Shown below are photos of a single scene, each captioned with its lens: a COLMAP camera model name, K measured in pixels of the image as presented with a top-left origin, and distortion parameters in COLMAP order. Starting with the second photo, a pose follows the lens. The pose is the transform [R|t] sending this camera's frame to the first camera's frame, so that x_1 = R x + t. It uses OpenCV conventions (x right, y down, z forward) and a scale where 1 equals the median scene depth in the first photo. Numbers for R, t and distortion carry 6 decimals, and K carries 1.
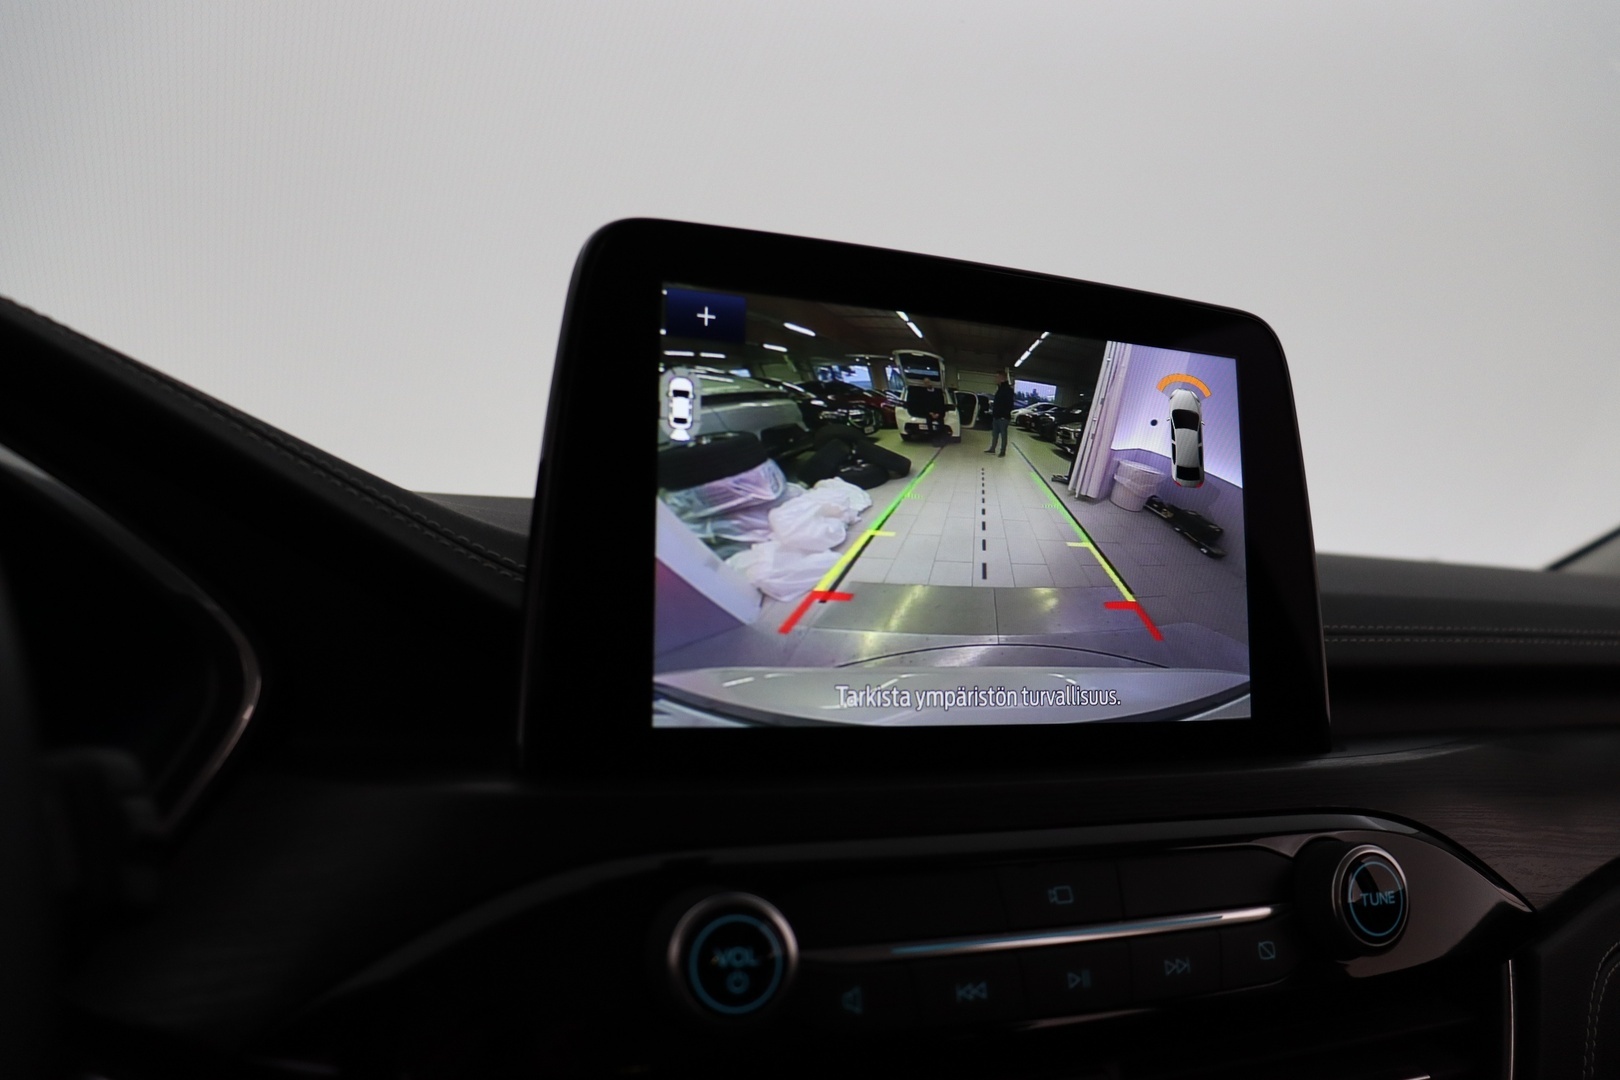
lens RADIAL K [[1346.8, 0, 808.7], [0, 1346.8, 532.2], [0, 0, 1]] dist [-0.182611, 0.152356]
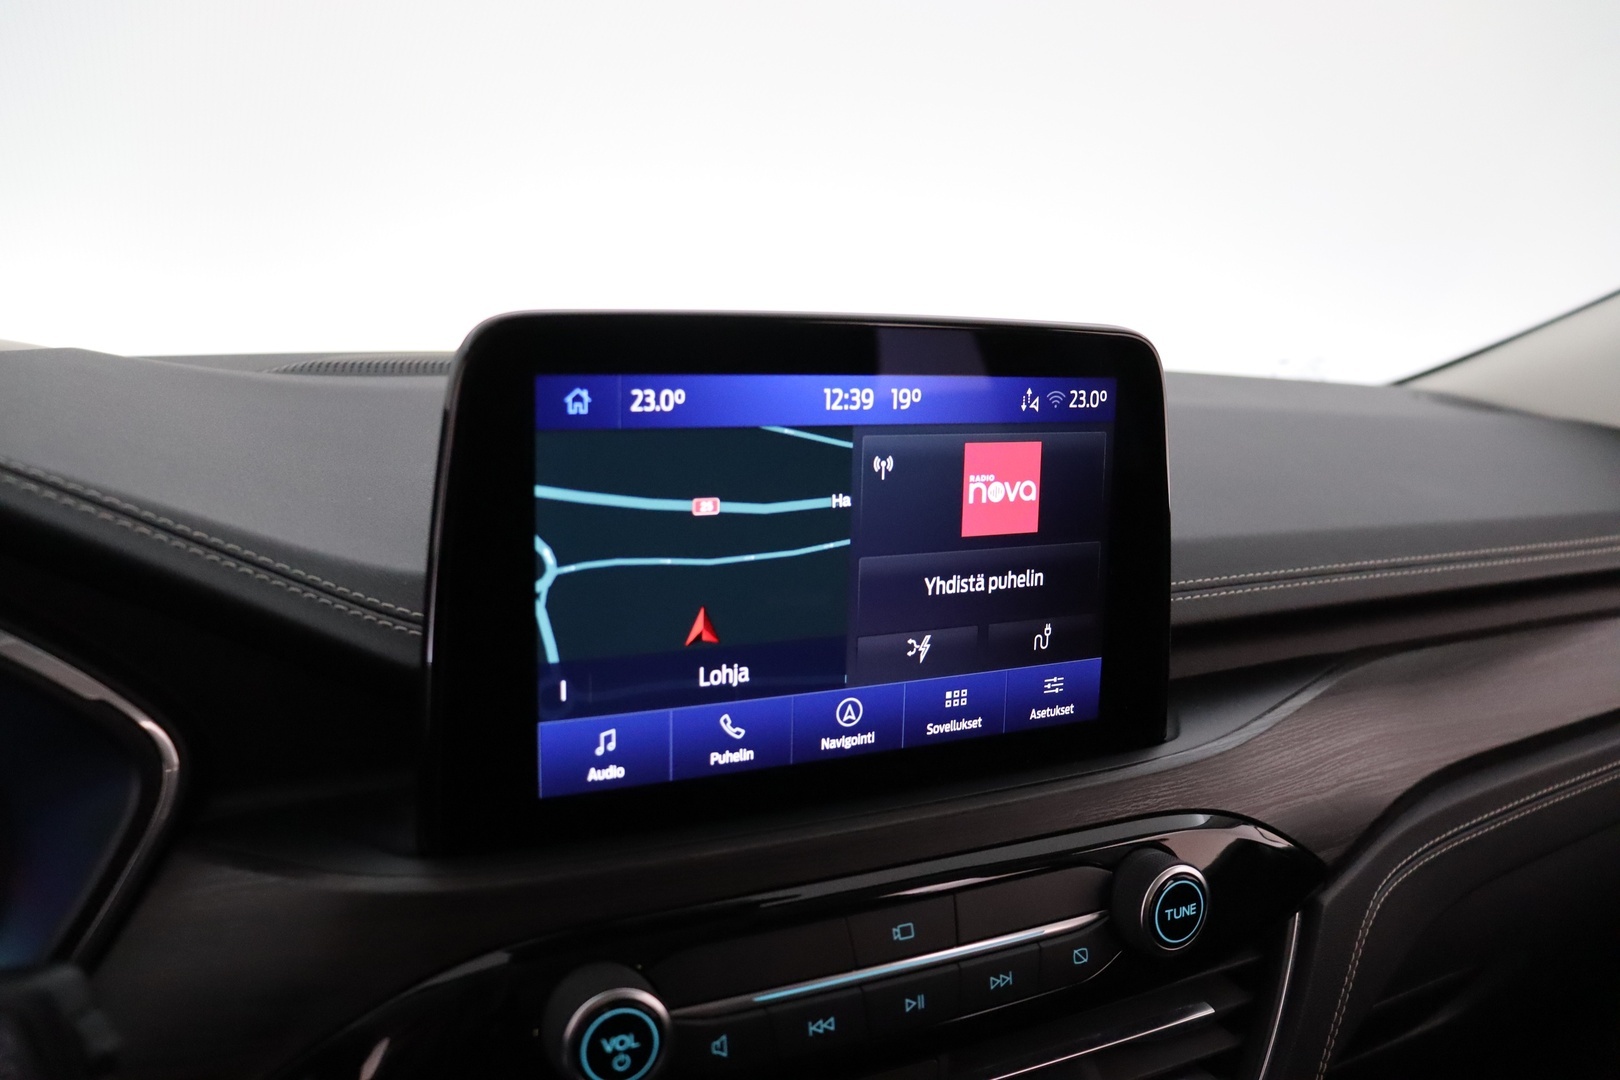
lens RADIAL K [[1346.8, 0, 815.7], [0, 1346.8, 540.8], [0, 0, 1]] dist [-0.182611, 0.152356]
pose [[0.997205, 0.010499, 0.073976, 0.023409], [-0.031587, 0.956490, 0.290052, -0.371120], [-0.067712, -0.291578, 0.954148, -0.003040]]
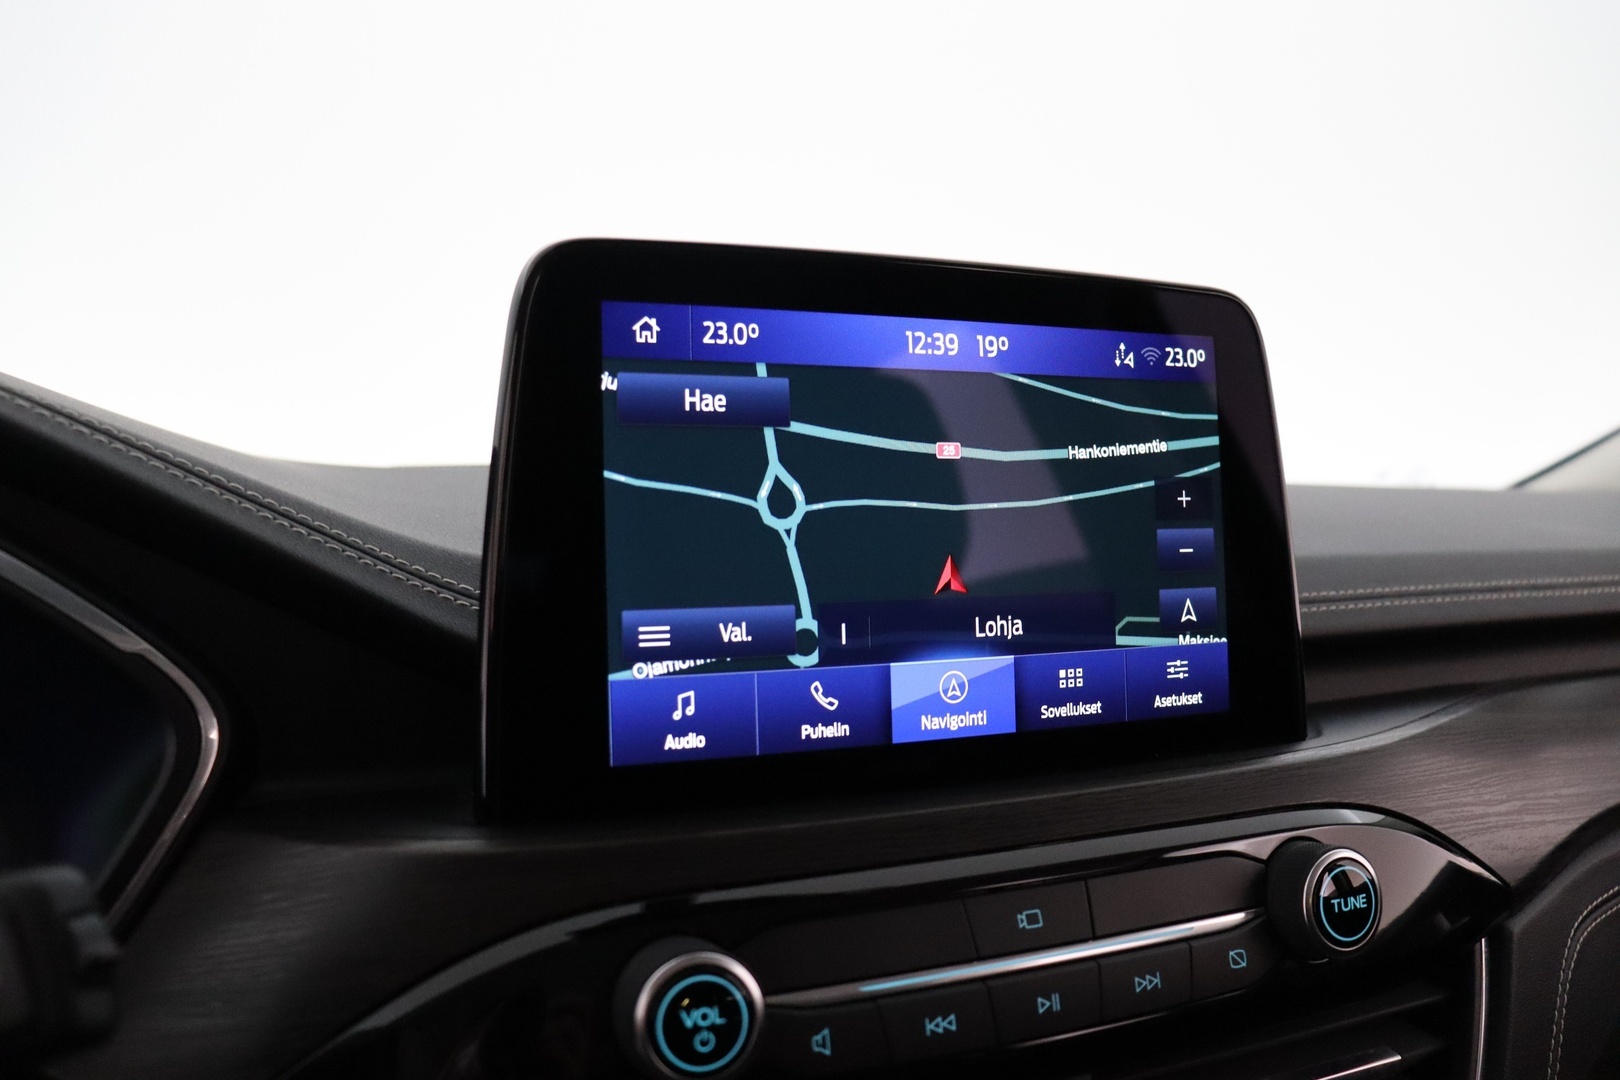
lens RADIAL K [[1346.8, 0, 809.8], [0, 1346.8, 523.8], [0, 0, 1]] dist [-0.182611, 0.152356]
pose [[0.999554, -0.029740, 0.002759, 0.028786], [0.029371, 0.995493, 0.090170, -0.113752], [-0.005429, -0.090048, 0.995923, 0.030052]]
